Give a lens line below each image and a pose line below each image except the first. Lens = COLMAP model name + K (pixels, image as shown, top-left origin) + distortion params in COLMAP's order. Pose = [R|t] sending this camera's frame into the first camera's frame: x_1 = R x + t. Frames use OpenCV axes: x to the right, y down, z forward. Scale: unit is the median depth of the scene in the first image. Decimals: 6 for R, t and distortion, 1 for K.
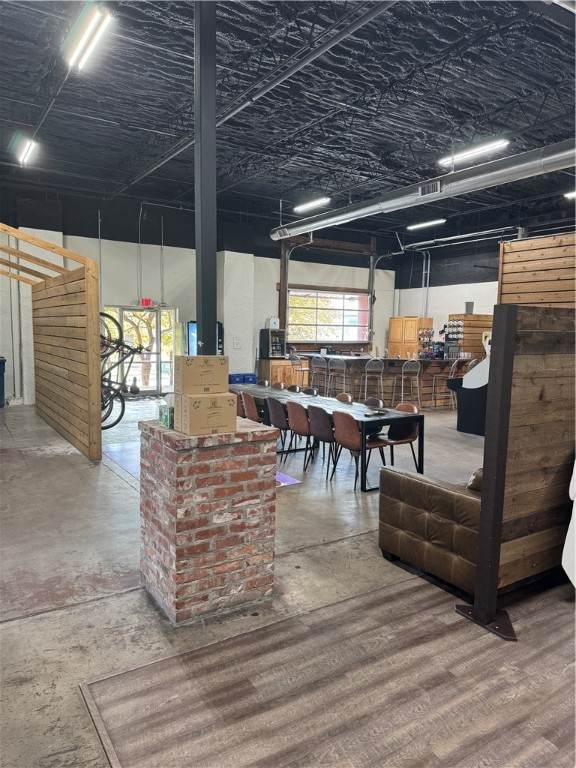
lens RADIAL K [[544.3, 0, 287.9], [0, 544.3, 385.0], [0, 0, 1]] dist [-0.001304, -0.000221]
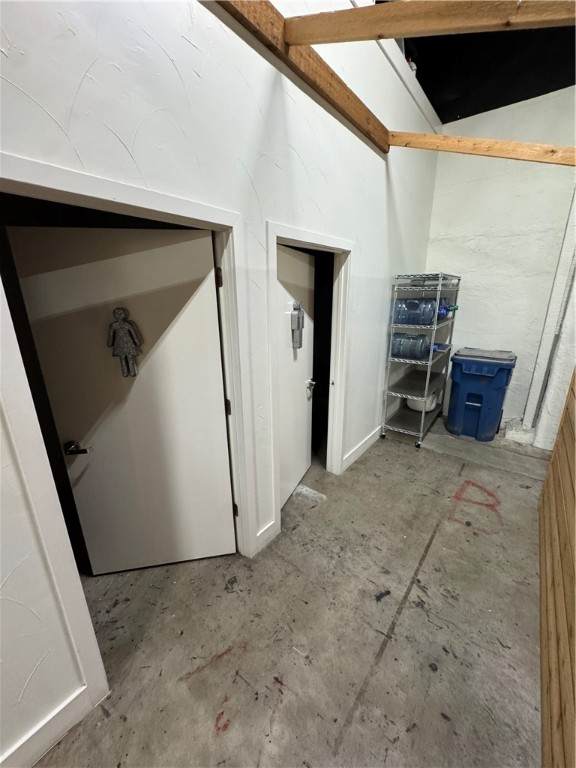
lens RADIAL K [[306.4, 0, 287.5], [0, 306.4, 384.5], [0, 0, 1]] dist [0.000174, 0.000013]
pose [[0.328921, 0.251561, -0.910235, -0.293562], [-0.085047, 0.967841, 0.236749, -0.077962], [0.940520, -0.000459, 0.339738, 0.649805]]
